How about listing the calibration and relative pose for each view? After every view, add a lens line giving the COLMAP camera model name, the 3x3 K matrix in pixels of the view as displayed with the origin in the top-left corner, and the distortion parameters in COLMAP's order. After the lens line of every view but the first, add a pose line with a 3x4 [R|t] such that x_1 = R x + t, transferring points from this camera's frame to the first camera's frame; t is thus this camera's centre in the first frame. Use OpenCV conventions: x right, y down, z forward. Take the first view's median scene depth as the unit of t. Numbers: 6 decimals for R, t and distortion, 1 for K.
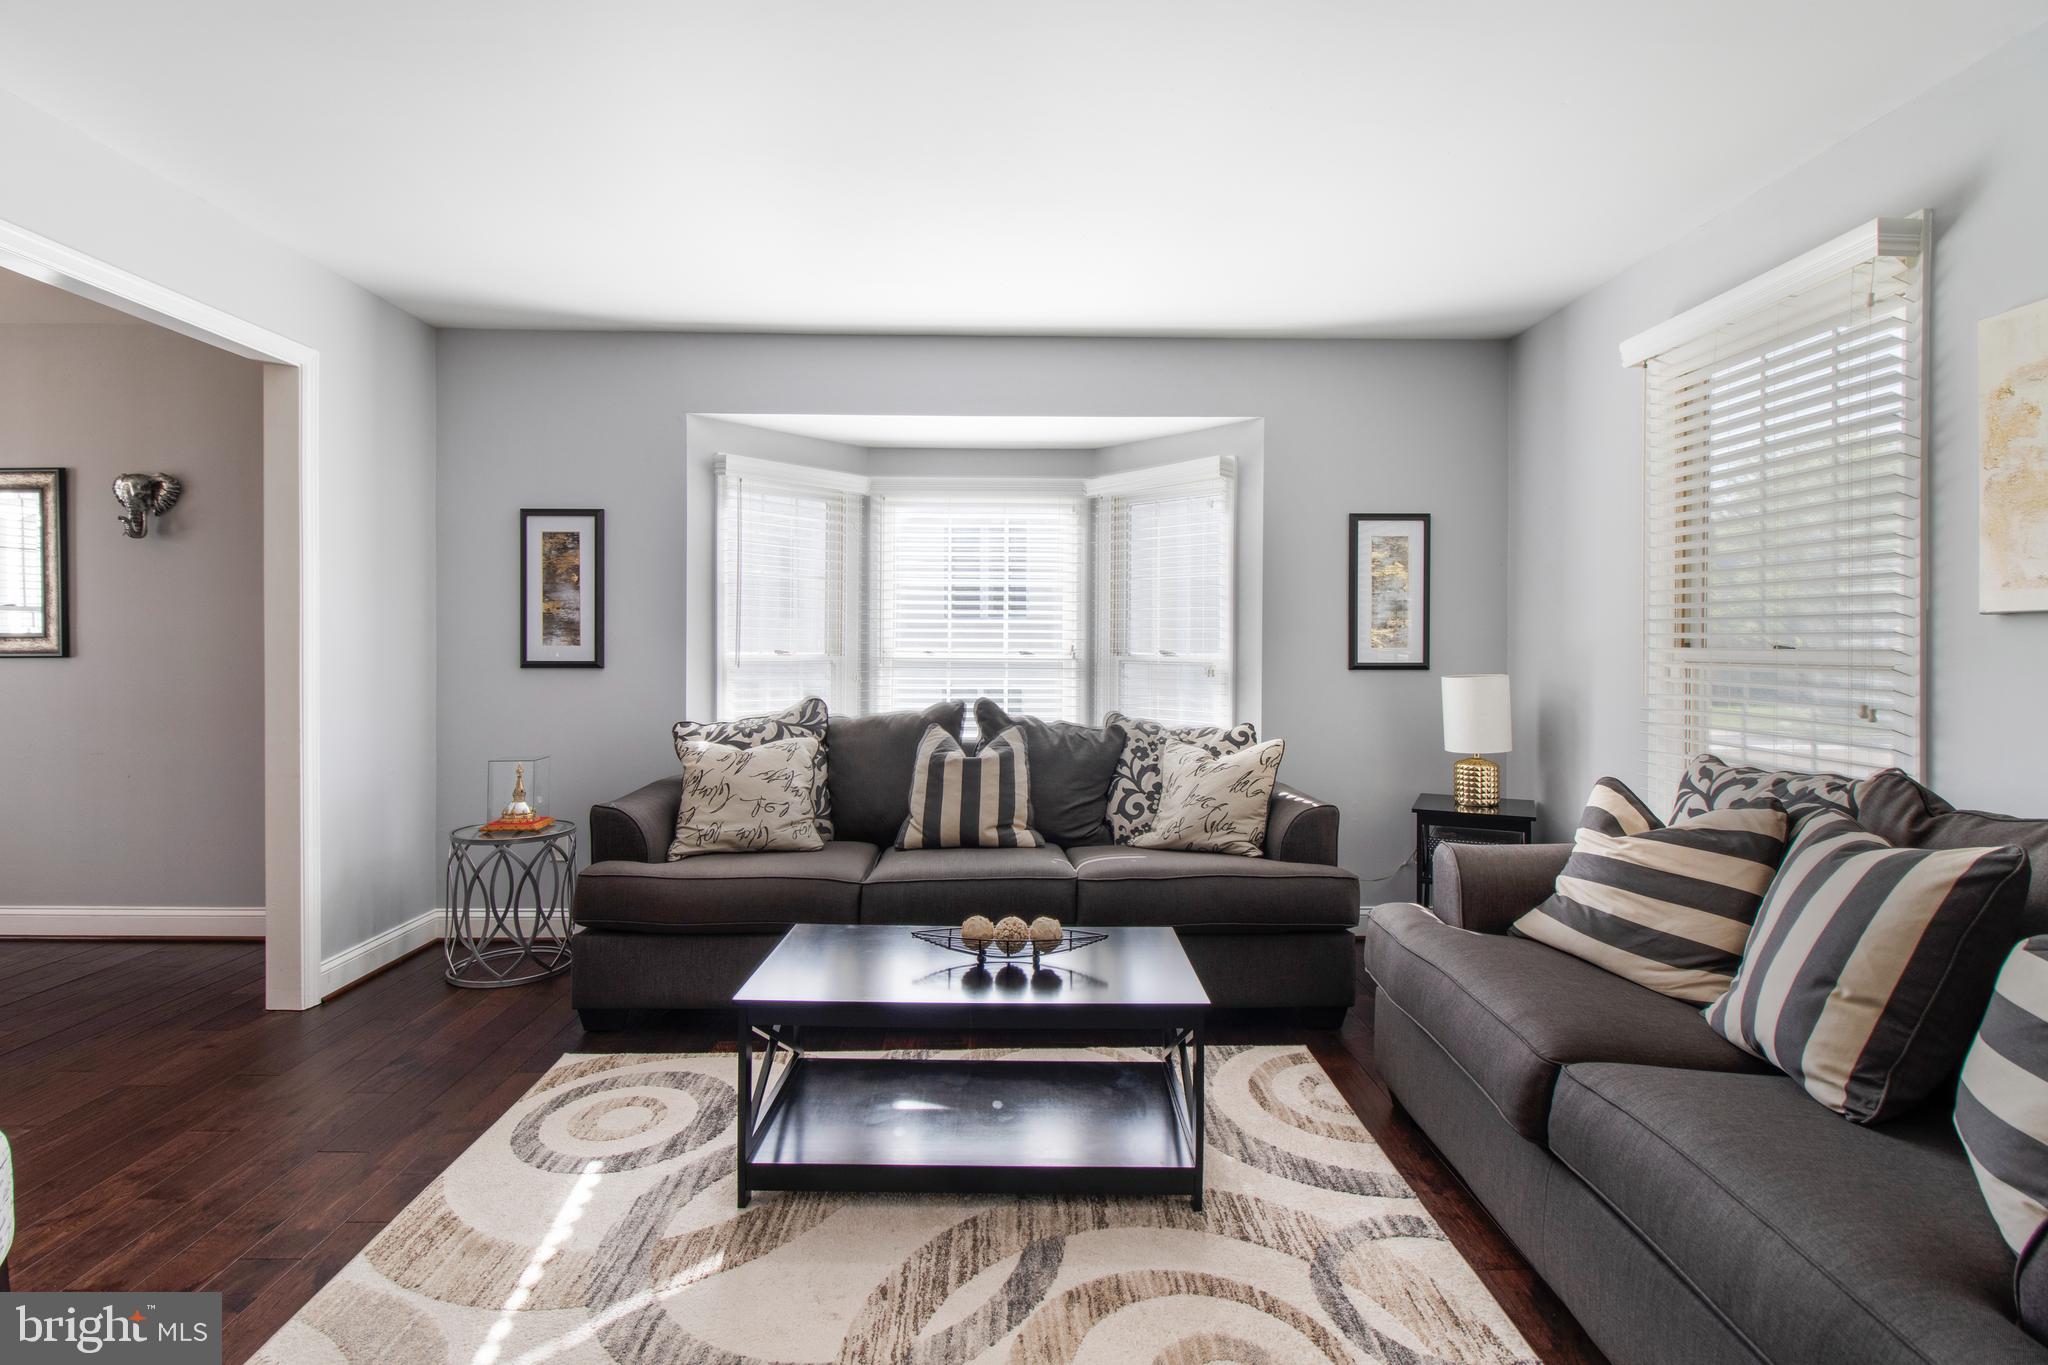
lens RADIAL K [[954.7, 0, 1034.7], [0, 954.7, 651.8], [0, 0, 1]] dist [0.002563, -0.008964]
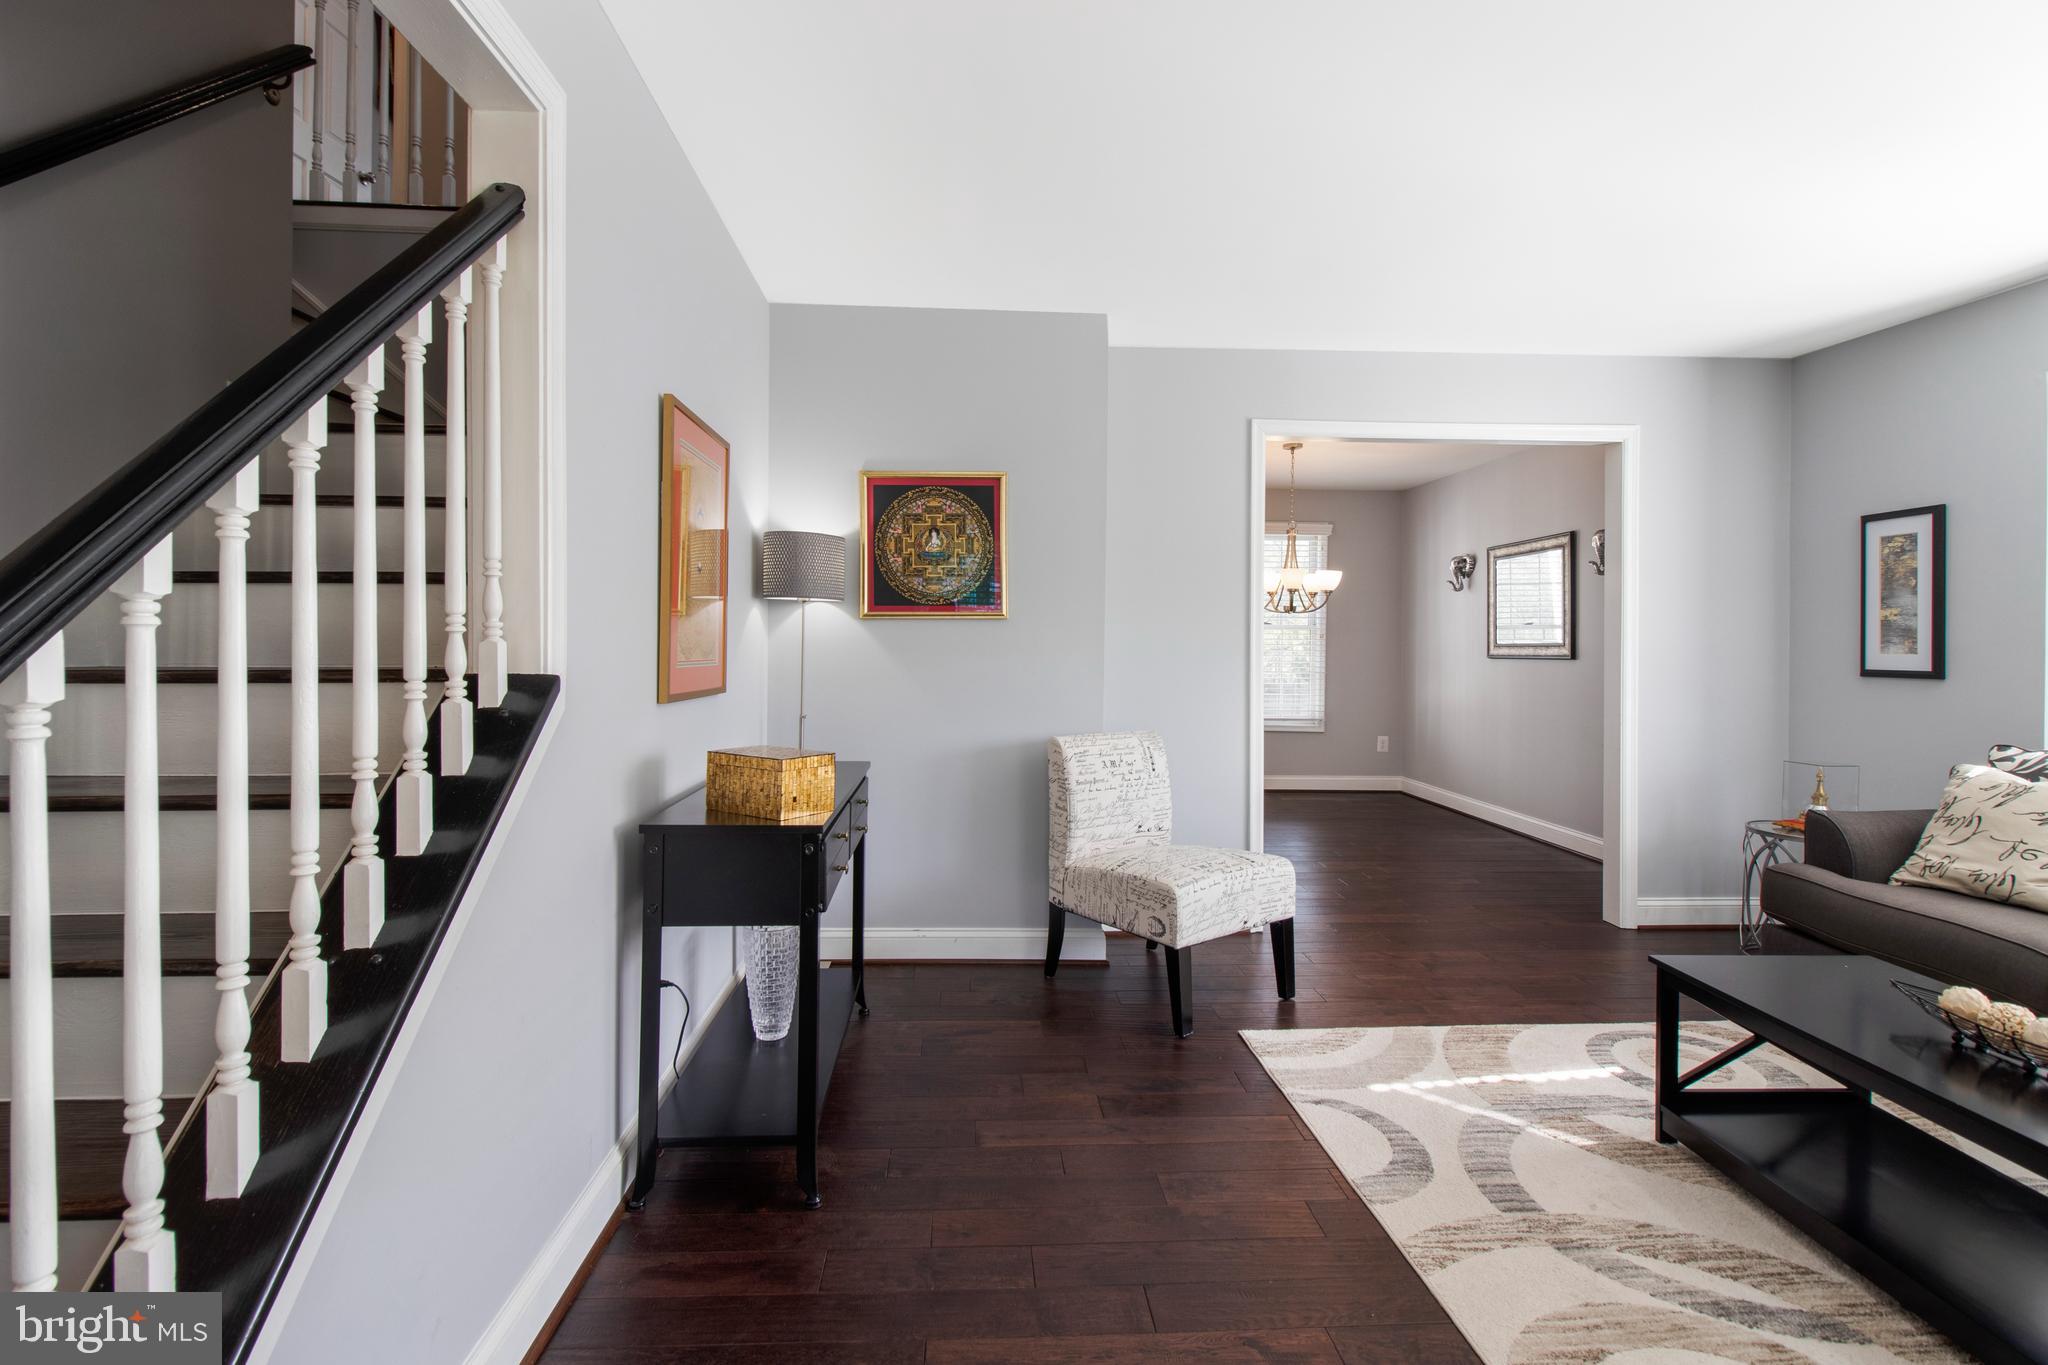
lens RADIAL K [[954.7, 0, 1034.7], [0, 954.7, 651.8], [0, 0, 1]] dist [0.002563, -0.008964]
pose [[0.045301, 0.004859, -0.998962, 0.432547], [-0.013071, 0.999905, 0.004271, -0.001625], [0.998888, 0.012864, 0.045360, 0.102090]]
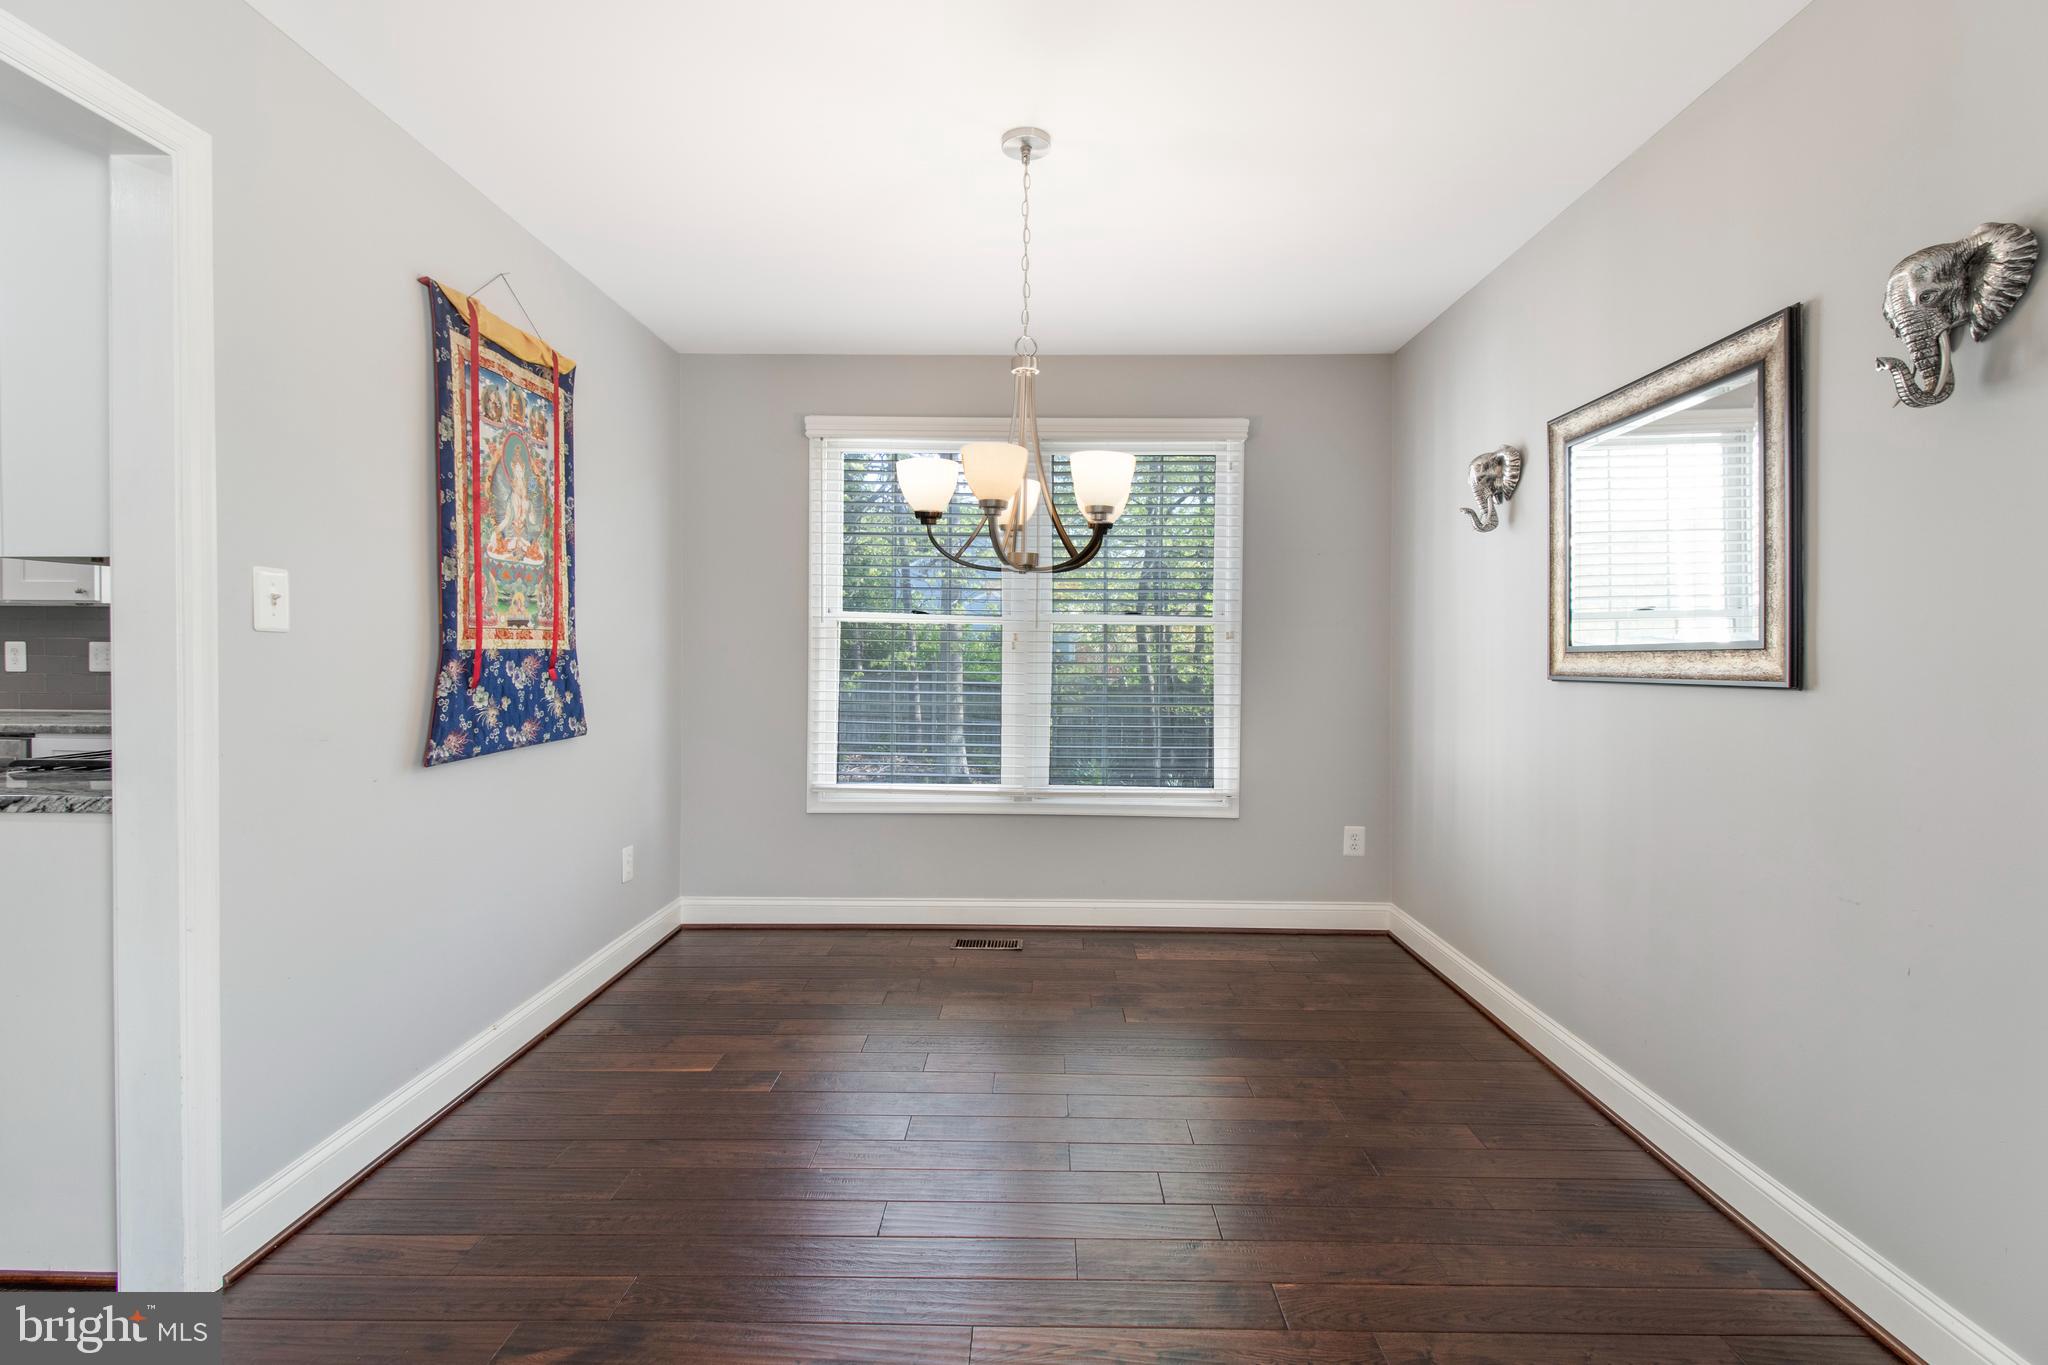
lens RADIAL K [[945.6, 0, 1048.5], [0, 945.6, 656.0], [0, 0, 1]] dist [0.001621, -0.000265]
pose [[-0.031629, -0.002746, -0.999496, -0.532674], [-0.013730, 0.999903, -0.002312, -0.005112], [0.999405, 0.013650, -0.031664, 0.645449]]
